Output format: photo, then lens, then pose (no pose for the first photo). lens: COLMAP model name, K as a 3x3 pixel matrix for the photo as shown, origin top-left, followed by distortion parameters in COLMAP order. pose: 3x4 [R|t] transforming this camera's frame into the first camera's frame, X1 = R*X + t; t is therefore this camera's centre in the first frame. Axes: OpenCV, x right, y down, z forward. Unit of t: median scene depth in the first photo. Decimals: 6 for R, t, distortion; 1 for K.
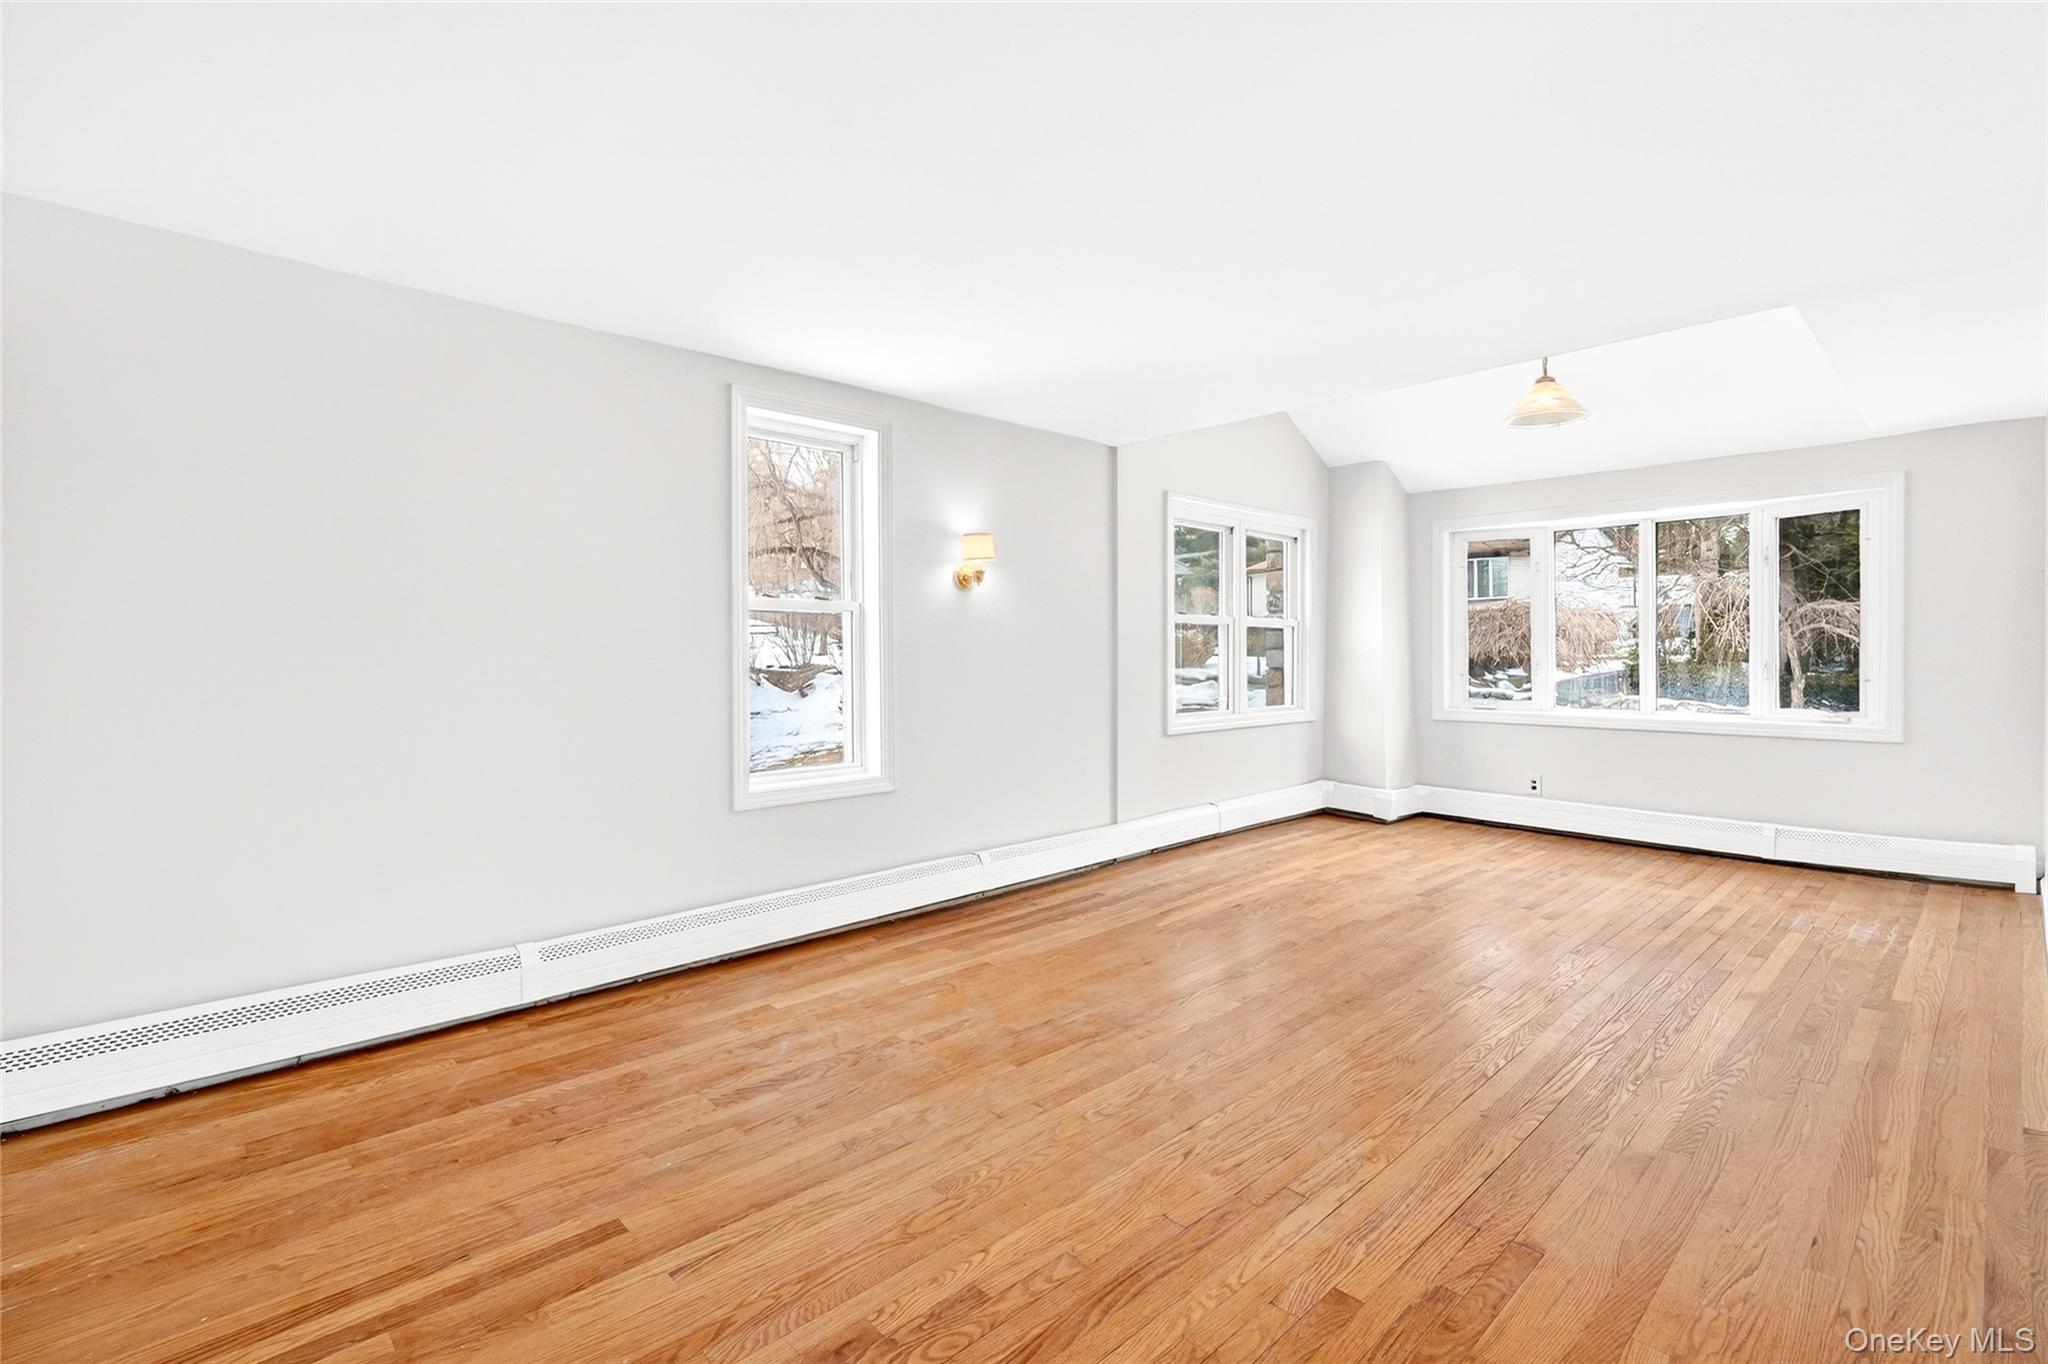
lens RADIAL K [[921.5, 0, 1019.9], [0, 921.5, 669.2], [0, 0, 1]] dist [0.001143, -0.000225]
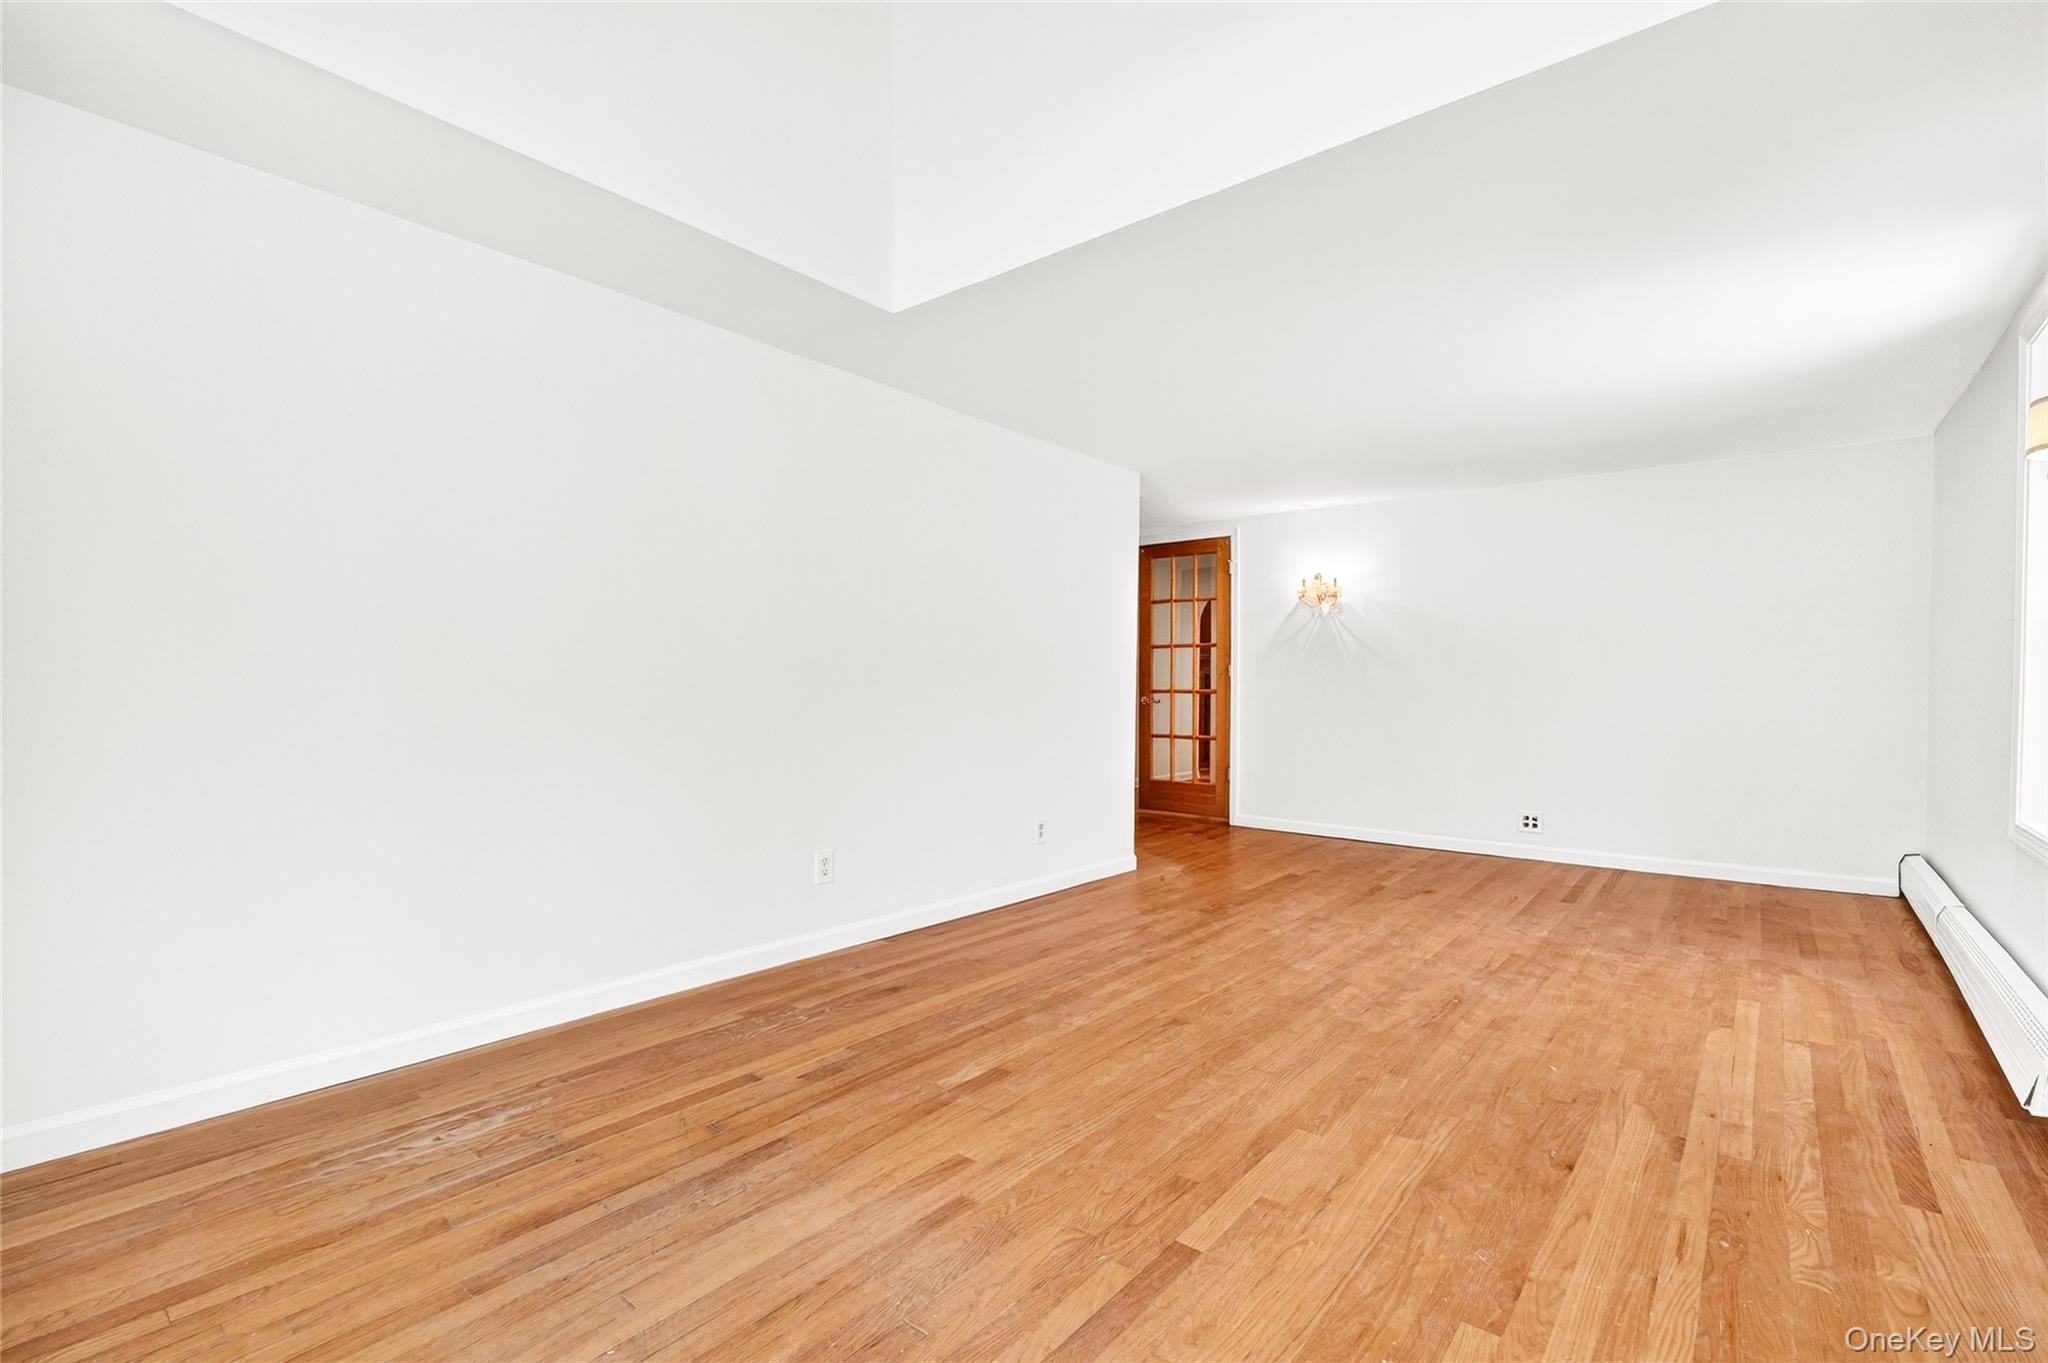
lens RADIAL K [[921.5, 0, 1019.9], [0, 921.5, 668.7], [0, 0, 1]] dist [0.001143, -0.000225]
pose [[-0.991750, -0.005964, -0.128050, 0.813418], [-0.006300, 0.999978, 0.002221, 0.001428], [0.128034, 0.003010, -0.991765, 2.020929]]
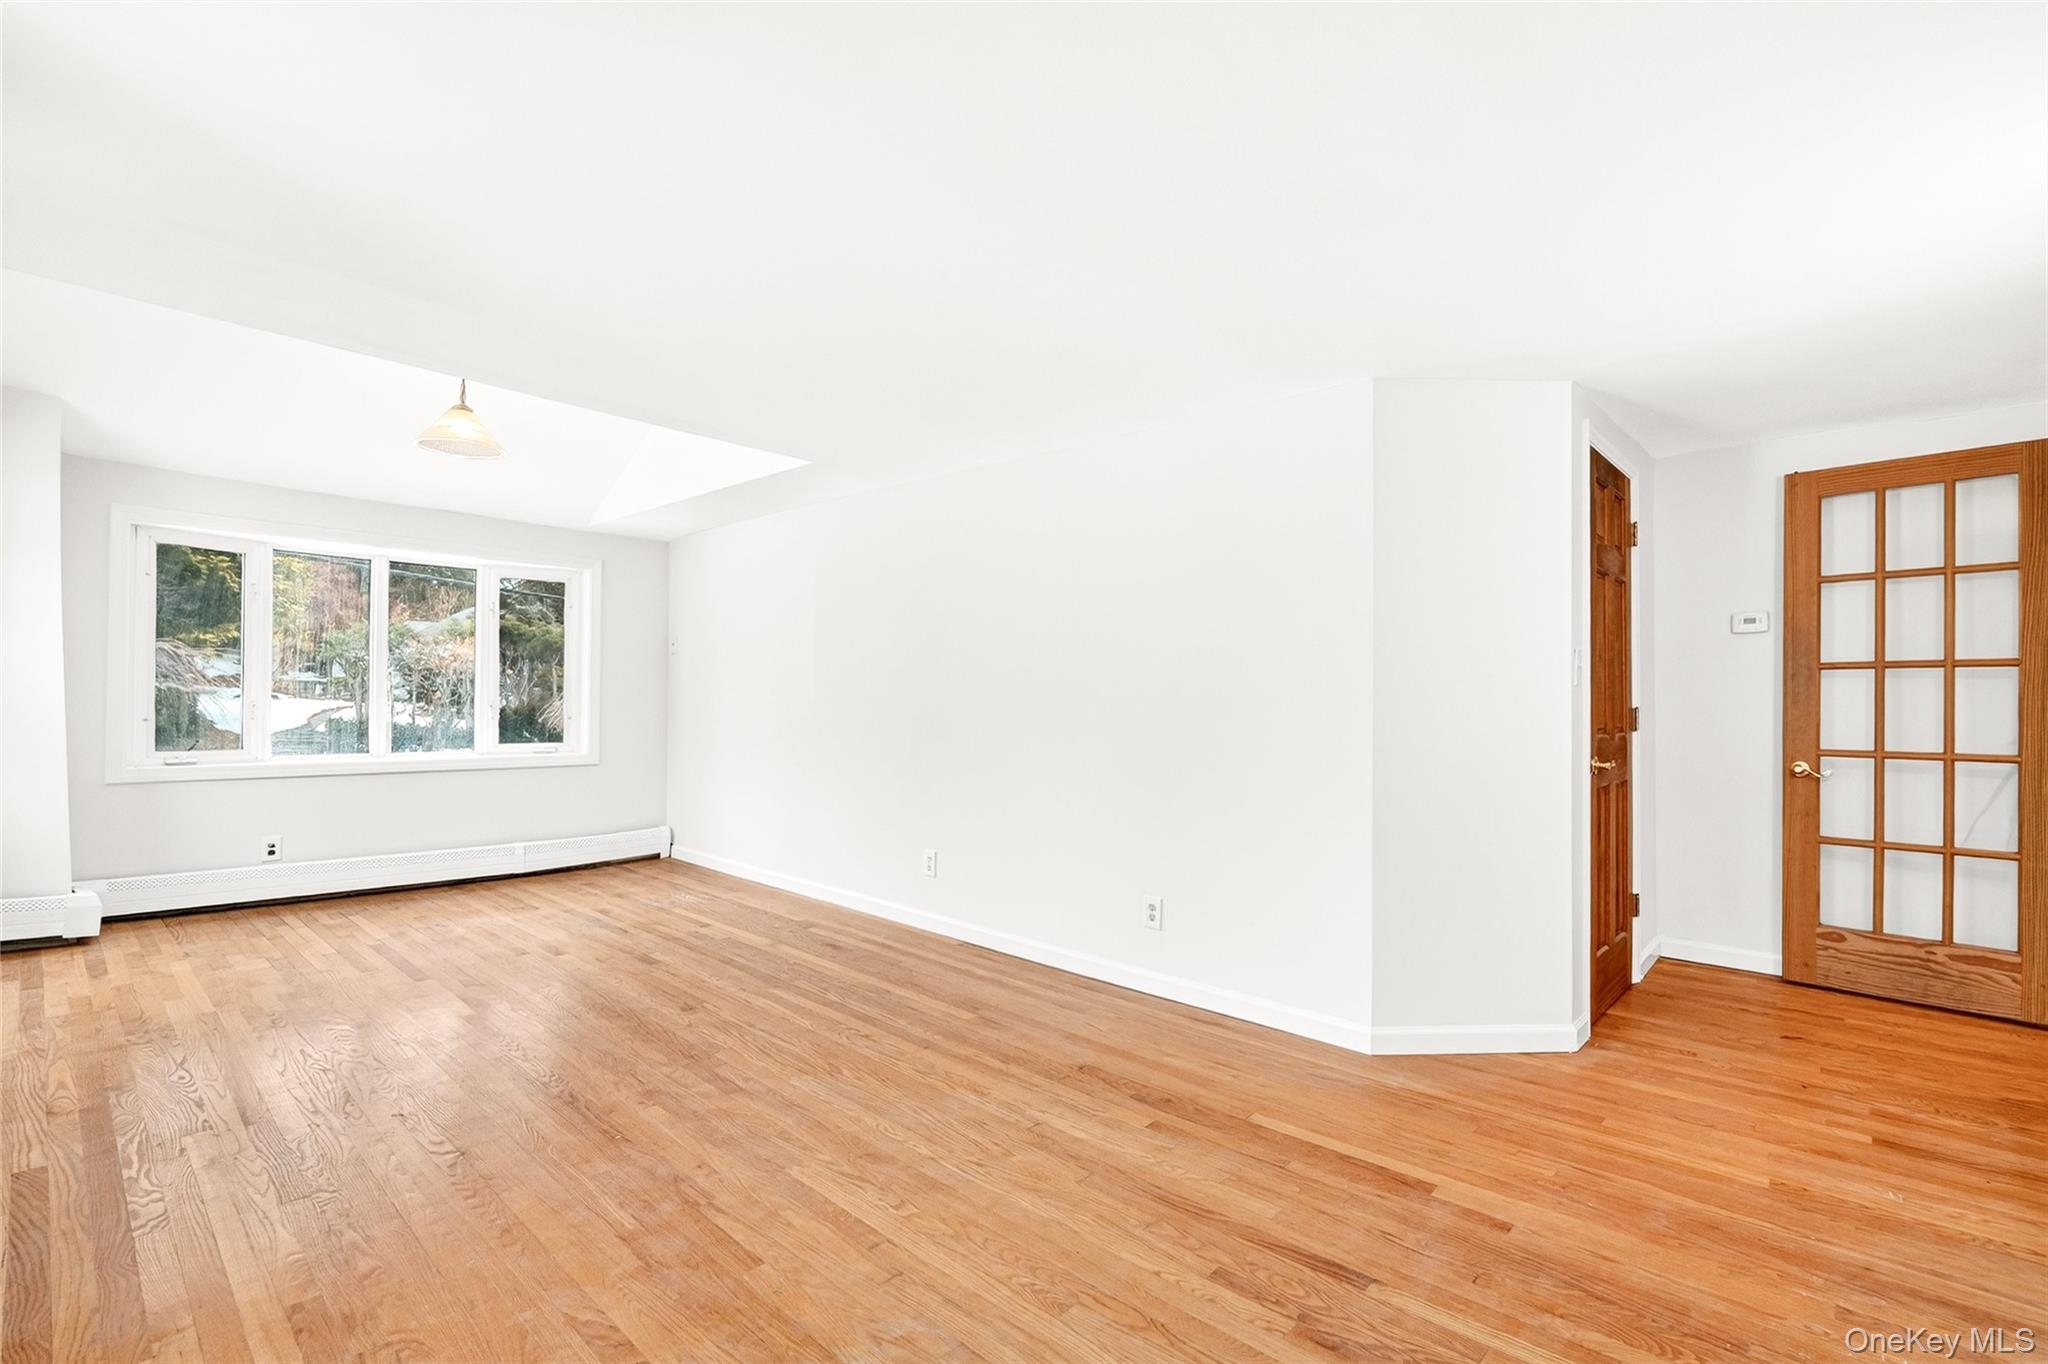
lens RADIAL K [[926.5, 0, 1021.9], [0, 926.5, 700.5], [0, 0, 1]] dist [0.002189, -0.000302]
pose [[-0.058705, 0.004948, 0.998263, -0.653274], [0.006033, 0.999971, -0.004601, -0.003397], [-0.998257, 0.005753, -0.058733, 0.739976]]
